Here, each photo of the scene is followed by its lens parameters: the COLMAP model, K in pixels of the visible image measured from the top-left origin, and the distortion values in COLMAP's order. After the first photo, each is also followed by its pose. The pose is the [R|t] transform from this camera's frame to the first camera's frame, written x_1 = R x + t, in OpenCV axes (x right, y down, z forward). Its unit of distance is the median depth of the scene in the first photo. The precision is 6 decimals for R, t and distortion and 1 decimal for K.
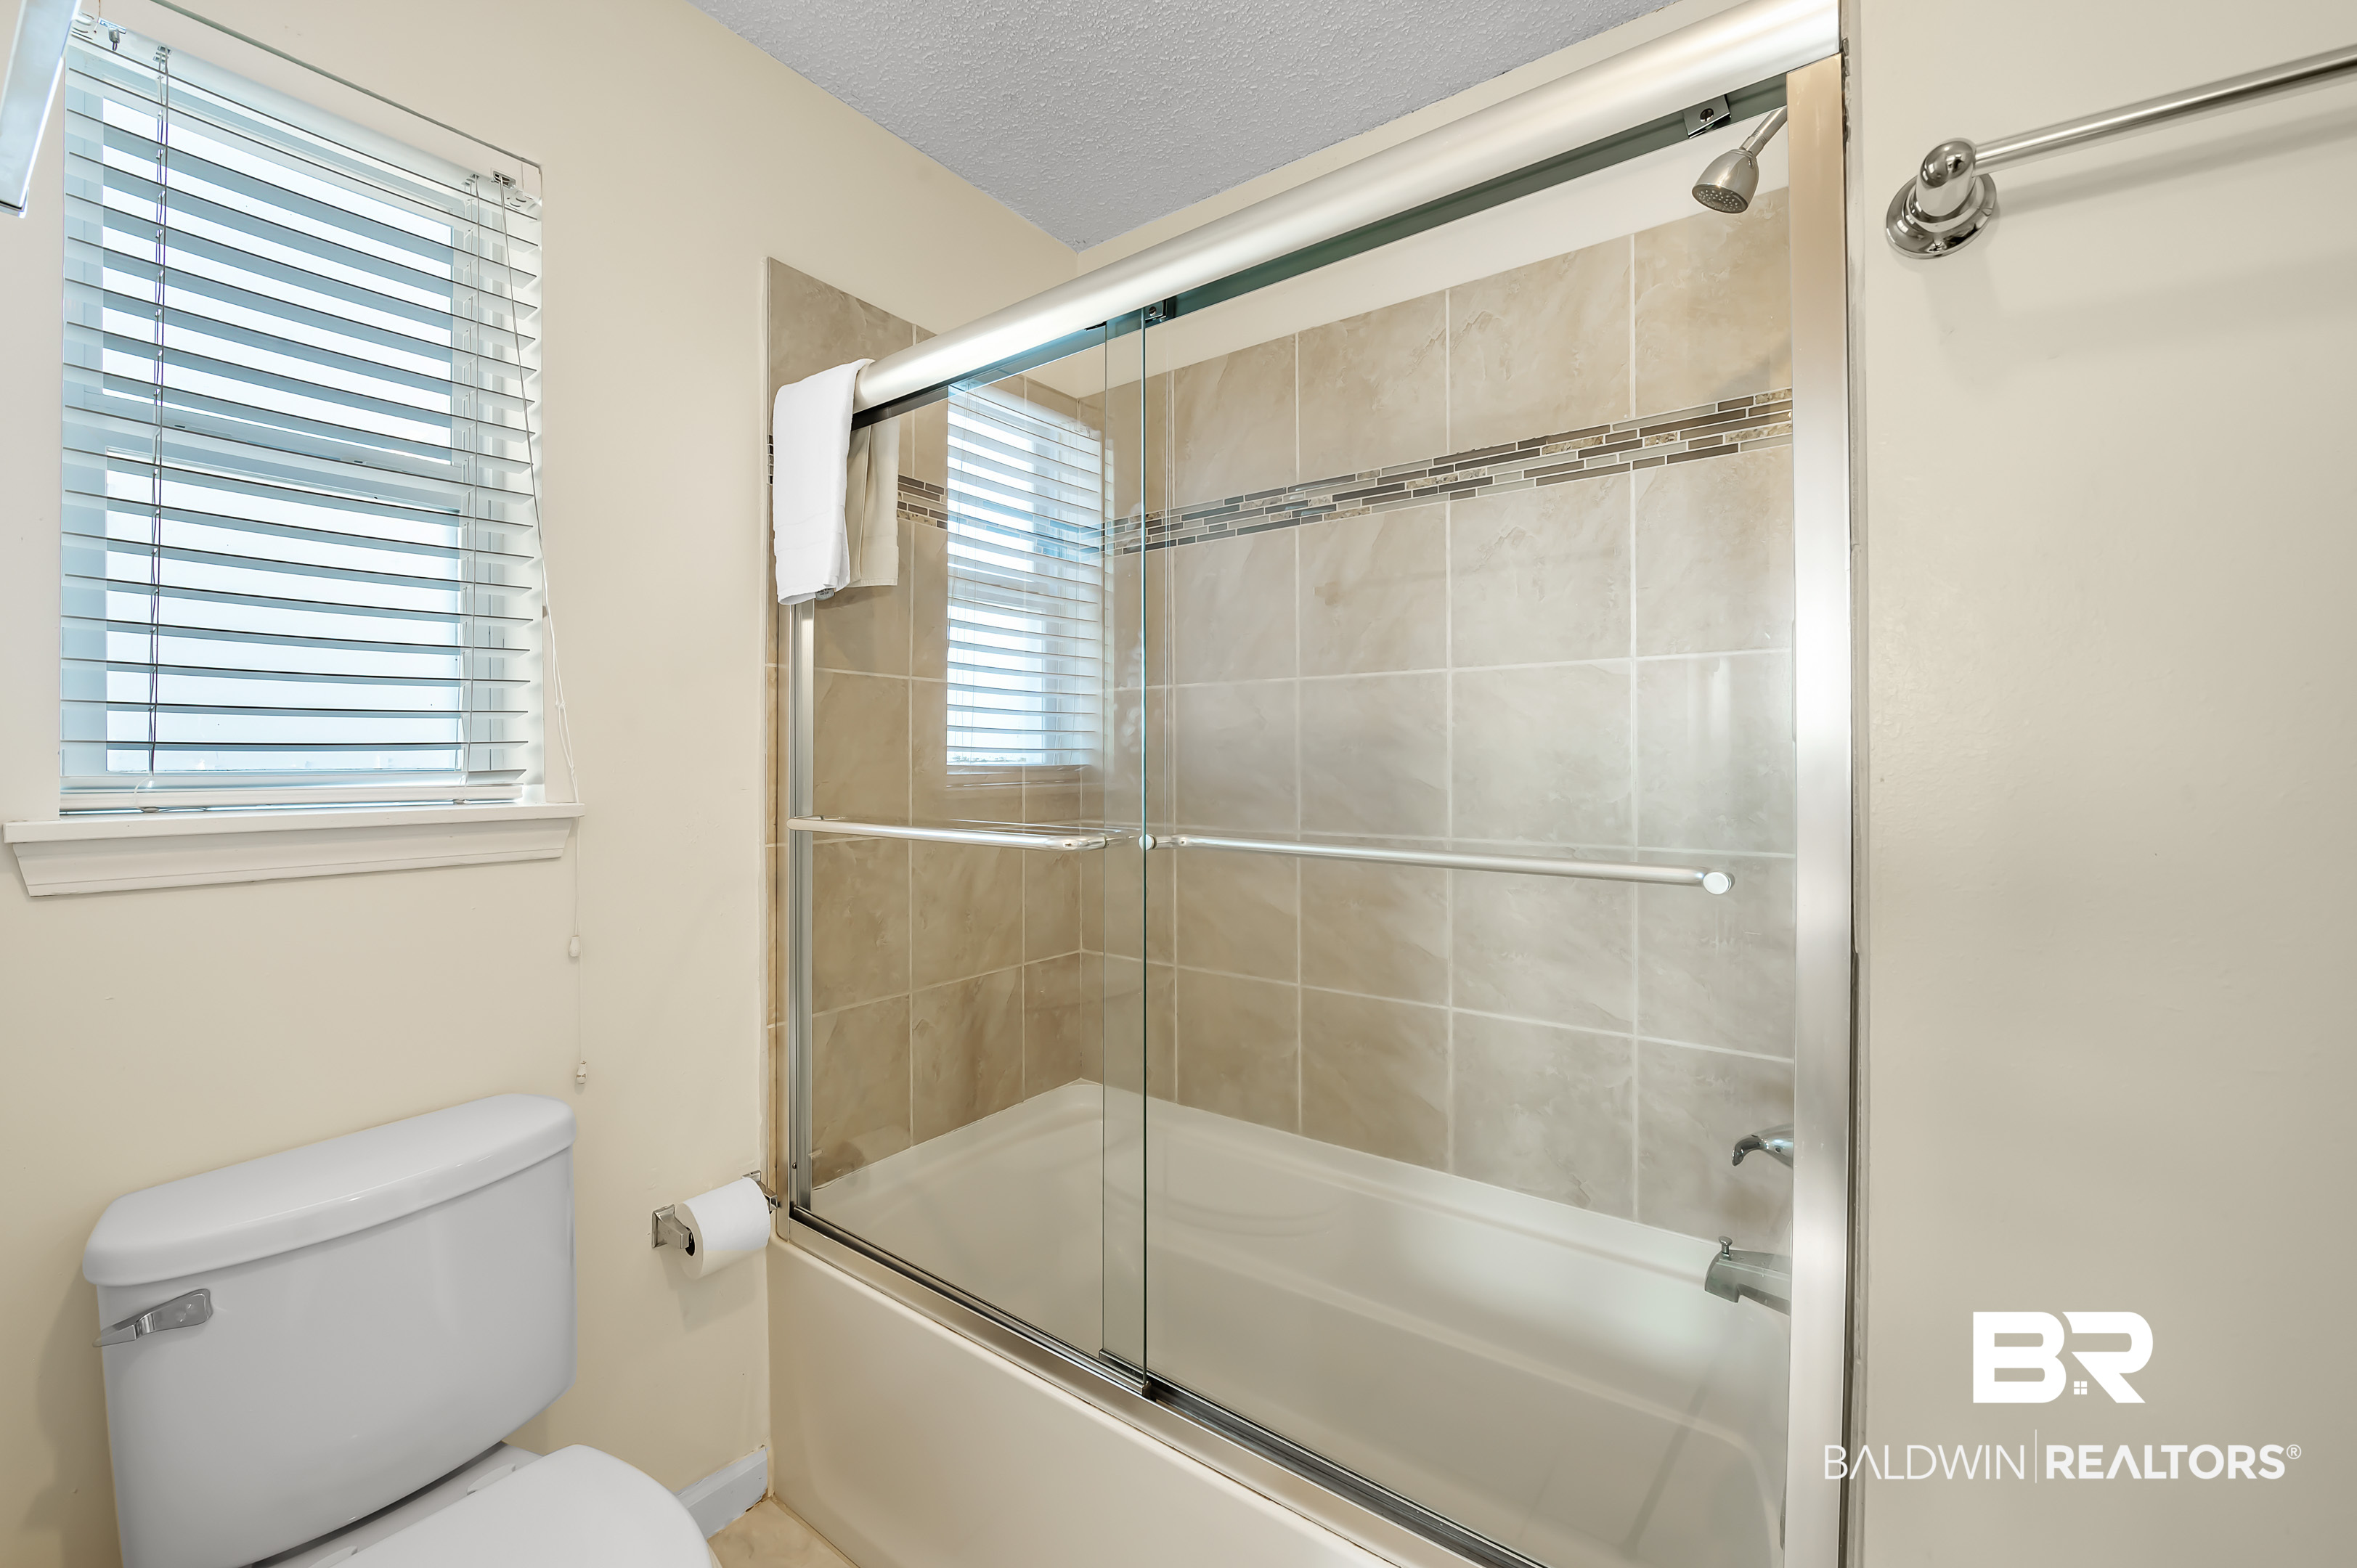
lens RADIAL K [[950.2, 0, 1183.3], [0, 950.2, 763.6], [0, 0, 1]] dist [0.001694, 0.000128]
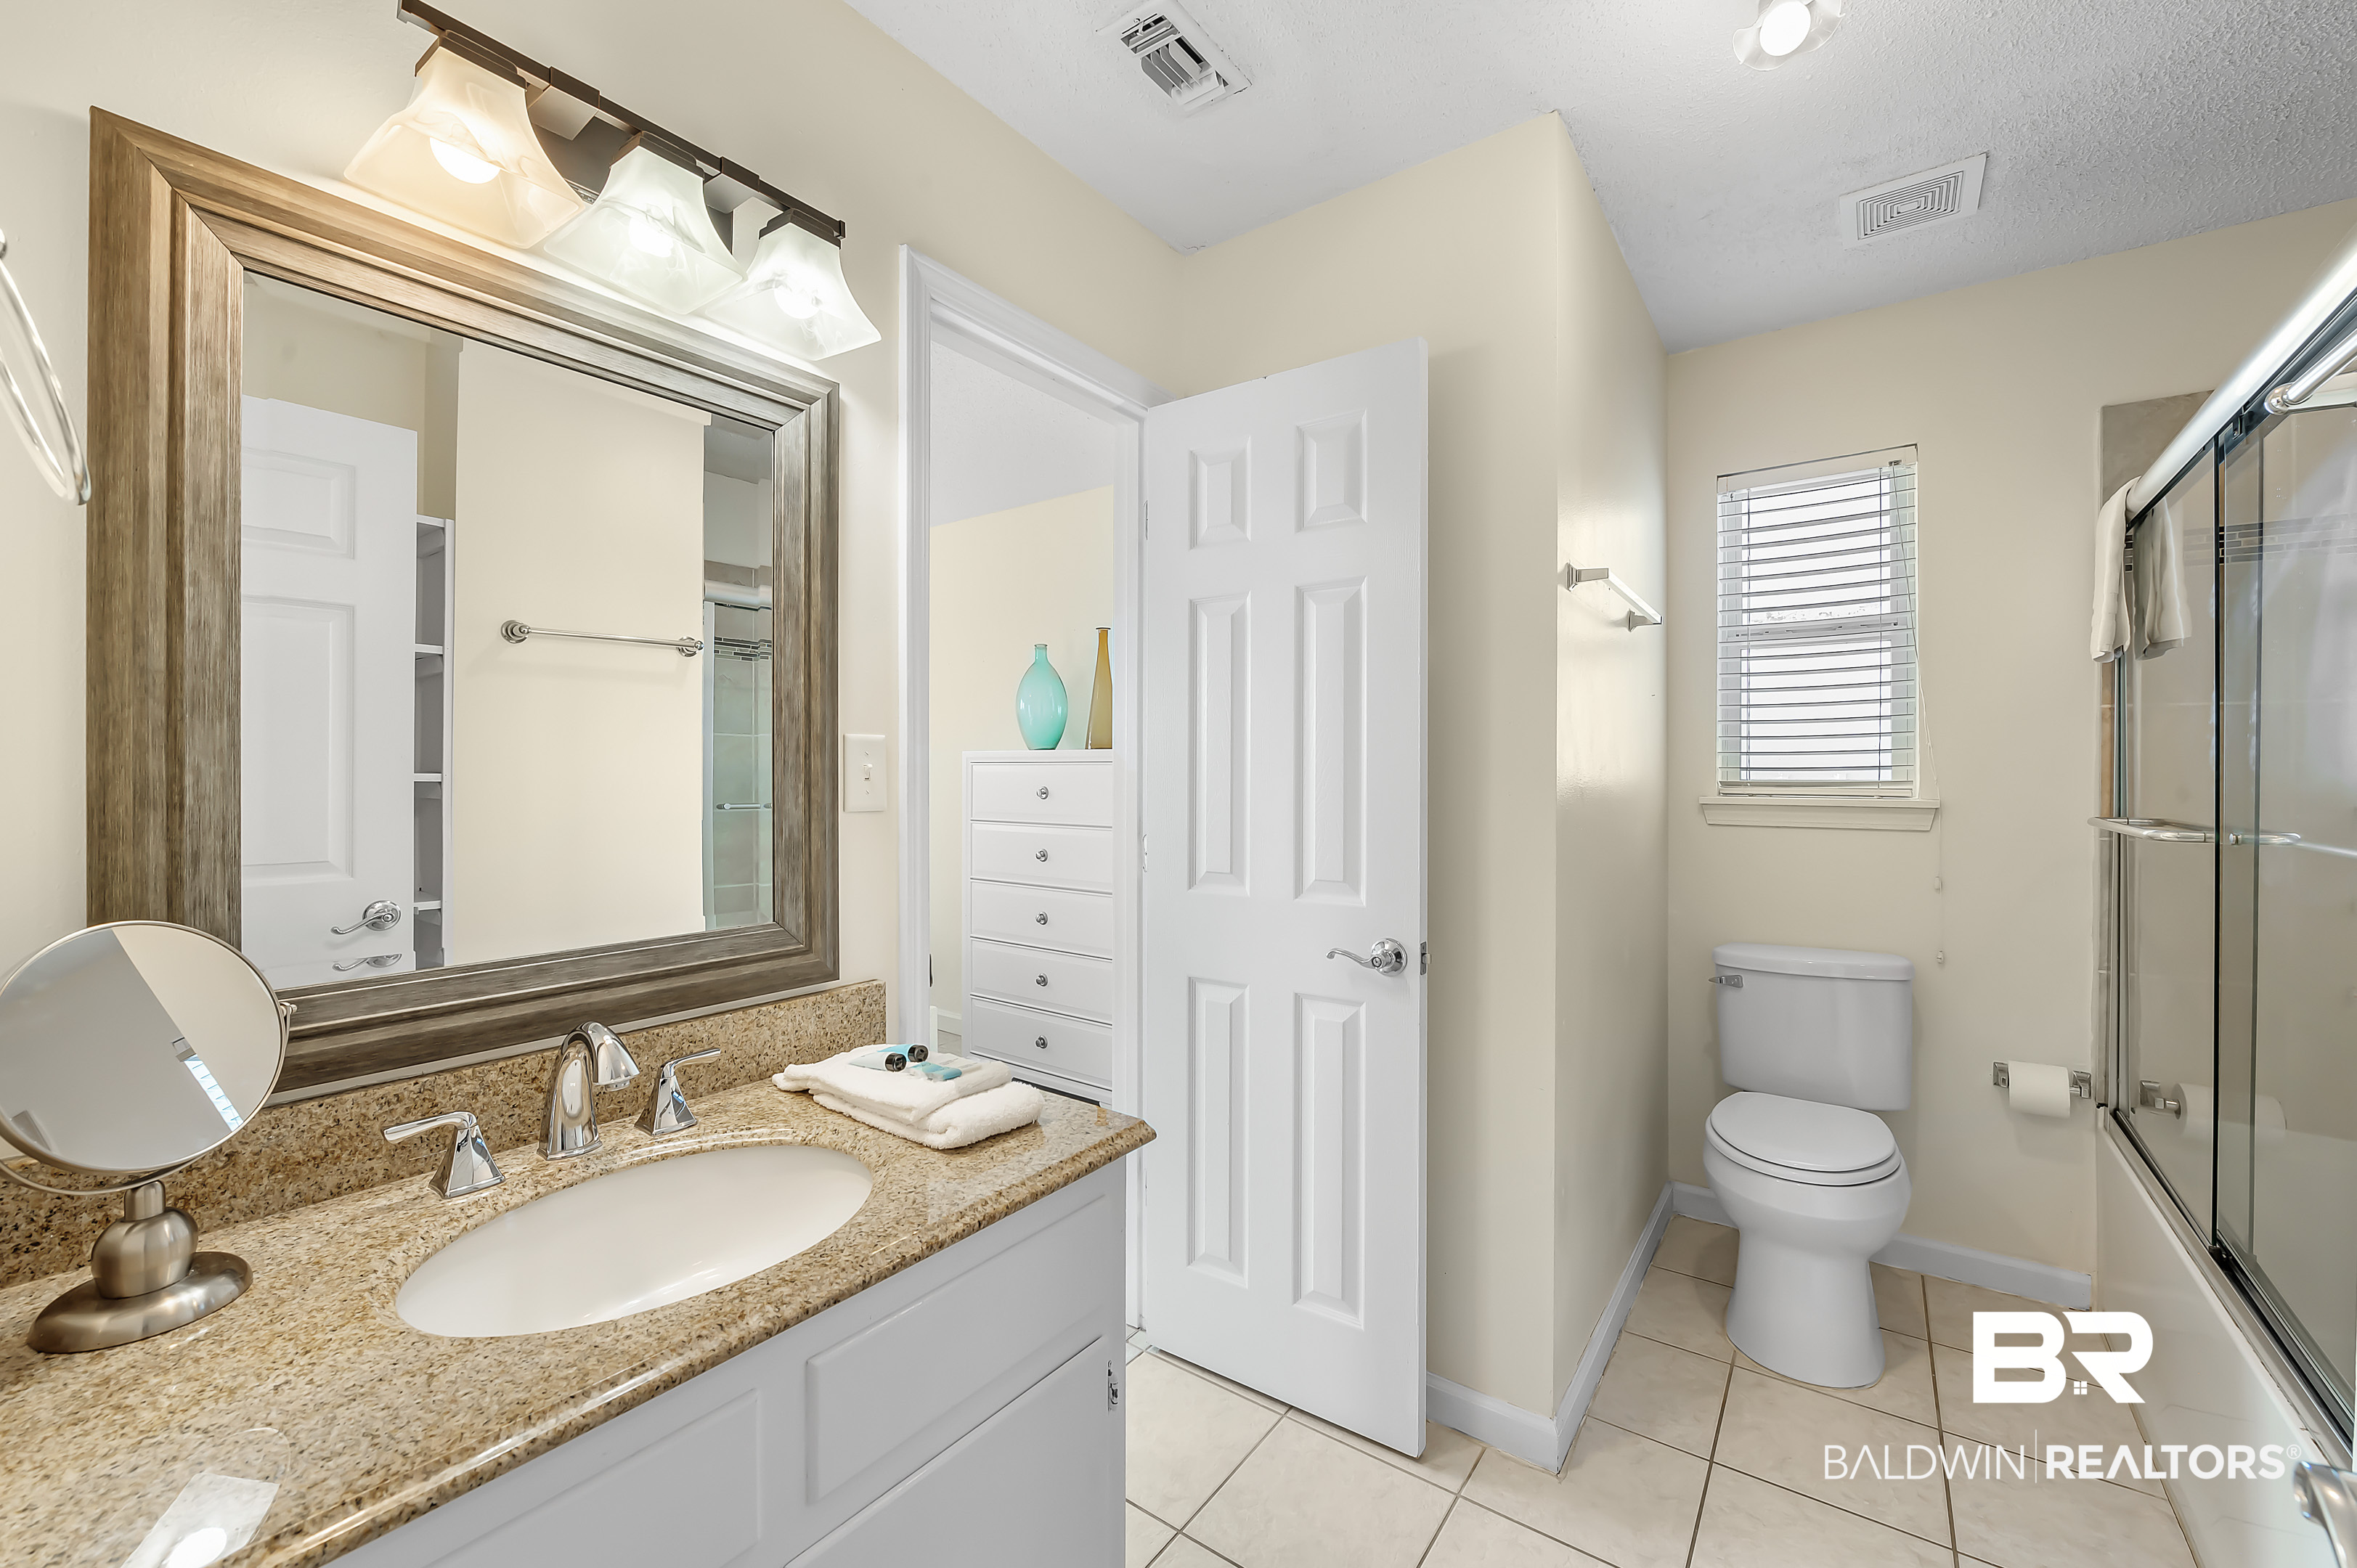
lens RADIAL K [[950.2, 0, 1181.6], [0, 950.2, 778.5], [0, 0, 1]] dist [0.001694, 0.000128]
pose [[-0.019753, 0.003206, -0.999800, 1.130637], [-0.005301, 0.999980, 0.003311, 0.005665], [0.999791, 0.005366, -0.019735, -0.343171]]
